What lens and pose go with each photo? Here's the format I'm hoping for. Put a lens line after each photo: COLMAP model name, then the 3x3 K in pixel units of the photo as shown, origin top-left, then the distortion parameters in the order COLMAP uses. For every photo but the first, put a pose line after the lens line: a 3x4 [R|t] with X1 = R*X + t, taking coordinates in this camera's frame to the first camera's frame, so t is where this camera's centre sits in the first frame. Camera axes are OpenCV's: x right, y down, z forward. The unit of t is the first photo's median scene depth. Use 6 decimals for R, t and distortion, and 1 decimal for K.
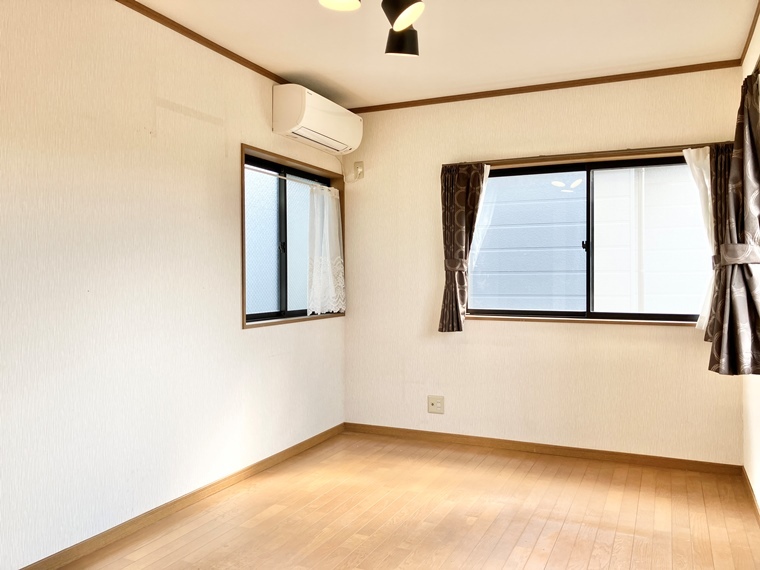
lens RADIAL K [[631.1, 0, 381.2], [0, 631.1, 282.7], [0, 0, 1]] dist [0.027955, -0.018000]
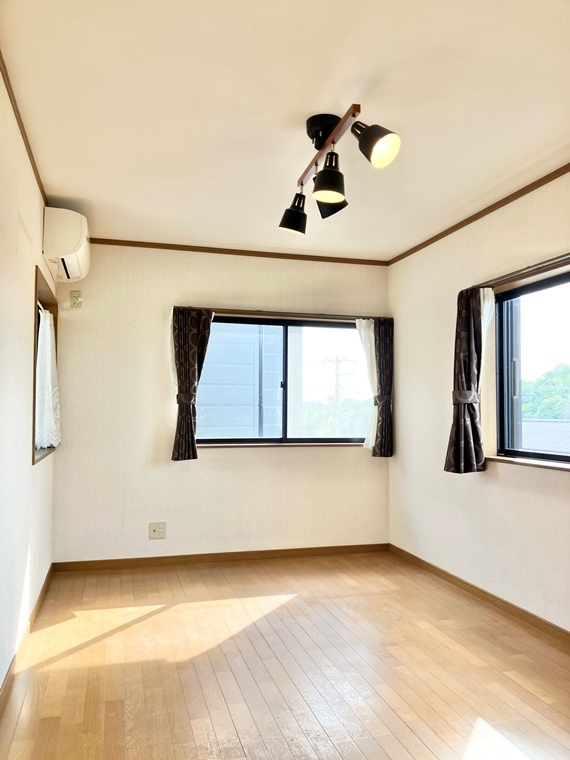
lens RADIAL K [[631.1, 0, 307.0], [0, 631.1, 388.5], [0, 0, 1]] dist [0.027955, -0.018000]
pose [[0.755041, 0.028933, 0.655039, -0.452941], [-0.000843, 0.999068, -0.043157, 0.001525], [-0.655677, 0.032033, 0.754361, 0.033819]]
